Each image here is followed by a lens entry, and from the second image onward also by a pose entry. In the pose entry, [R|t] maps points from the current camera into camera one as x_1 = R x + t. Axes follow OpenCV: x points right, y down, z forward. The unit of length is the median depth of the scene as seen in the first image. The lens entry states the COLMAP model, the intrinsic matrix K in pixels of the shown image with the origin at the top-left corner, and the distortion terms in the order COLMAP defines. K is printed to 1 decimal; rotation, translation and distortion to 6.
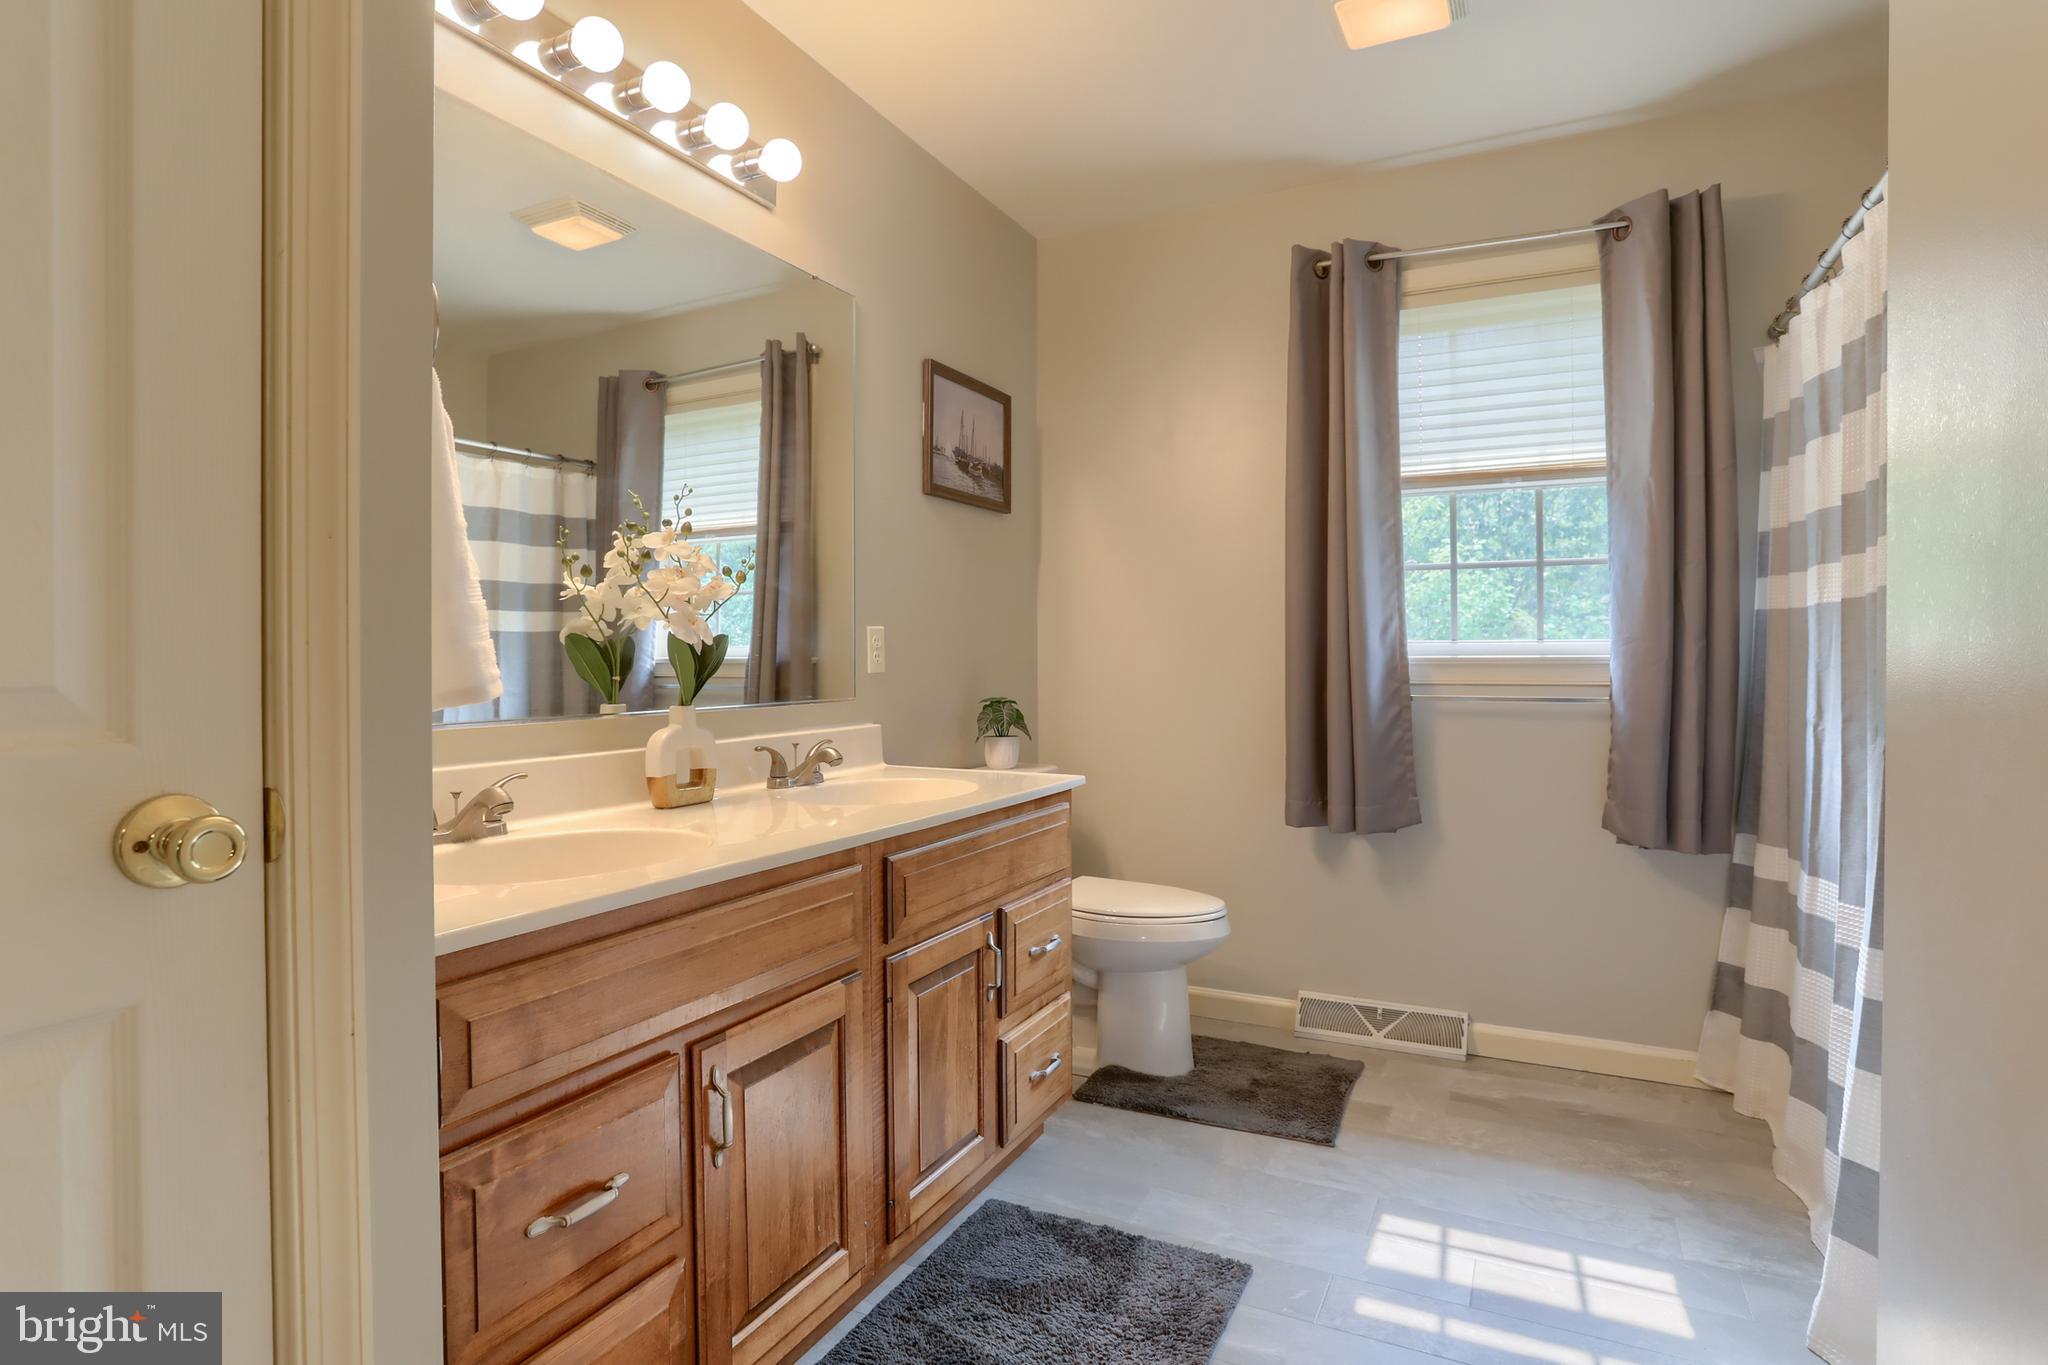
lens RADIAL K [[1040.3, 0, 1026.9], [0, 1040.3, 669.6], [0, 0, 1]] dist [-0.063847, 0.031918]
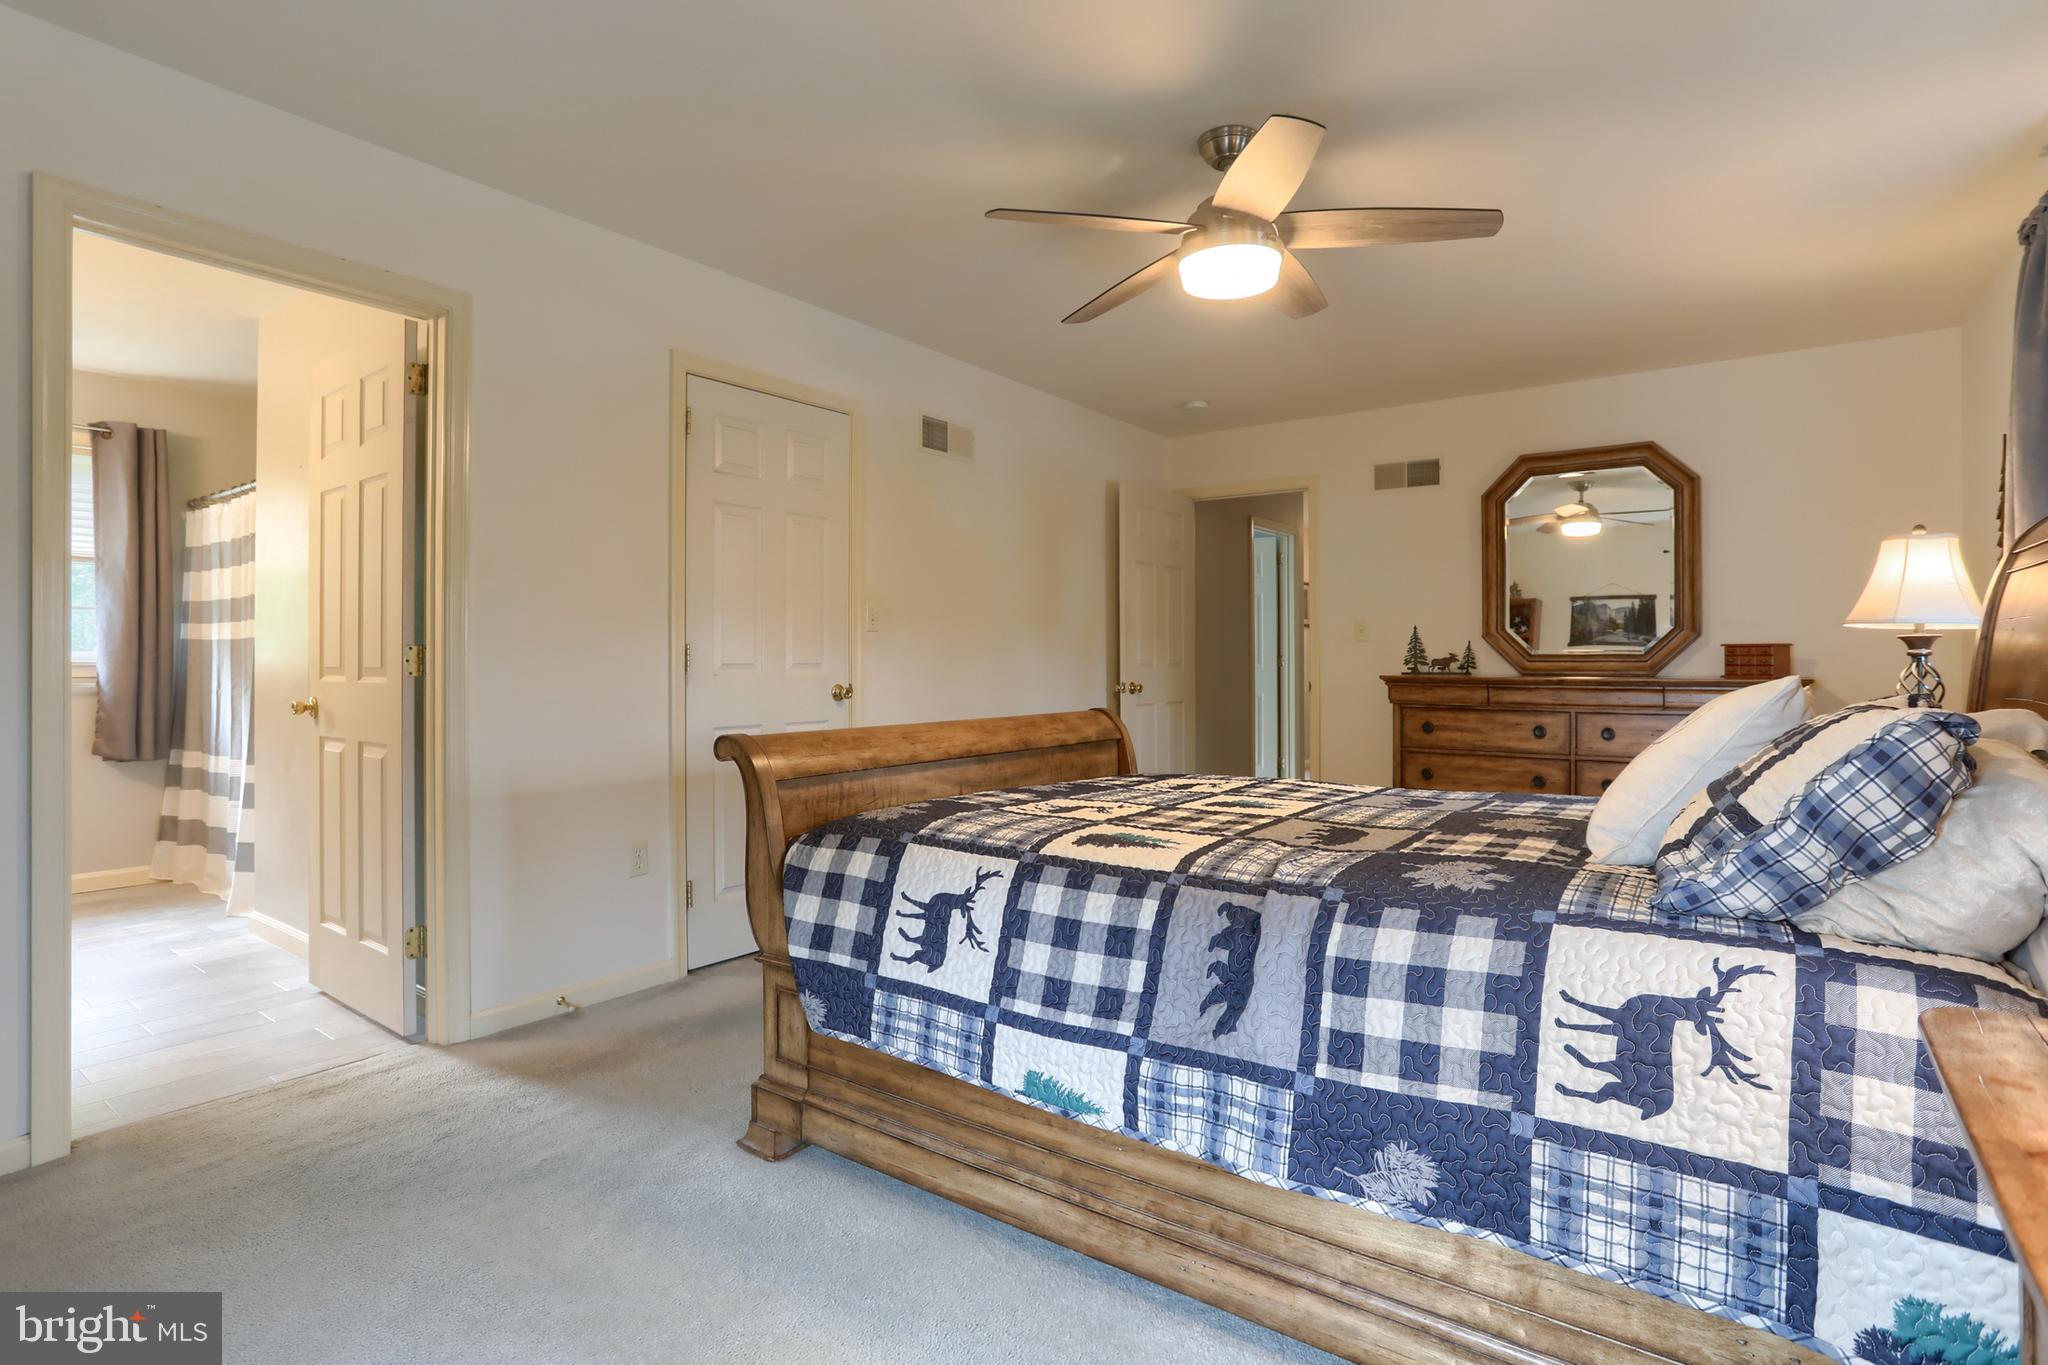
lens RADIAL K [[1027.2, 0, 1025.4], [0, 1027.2, 653.1], [0, 0, 1]] dist [-0.056286, 0.033922]
pose [[0.181017, 0.006007, 0.983462, -0.976612], [0.009511, 0.999924, -0.007858, 0.002792], [-0.983434, 0.010776, 0.180947, -1.053481]]
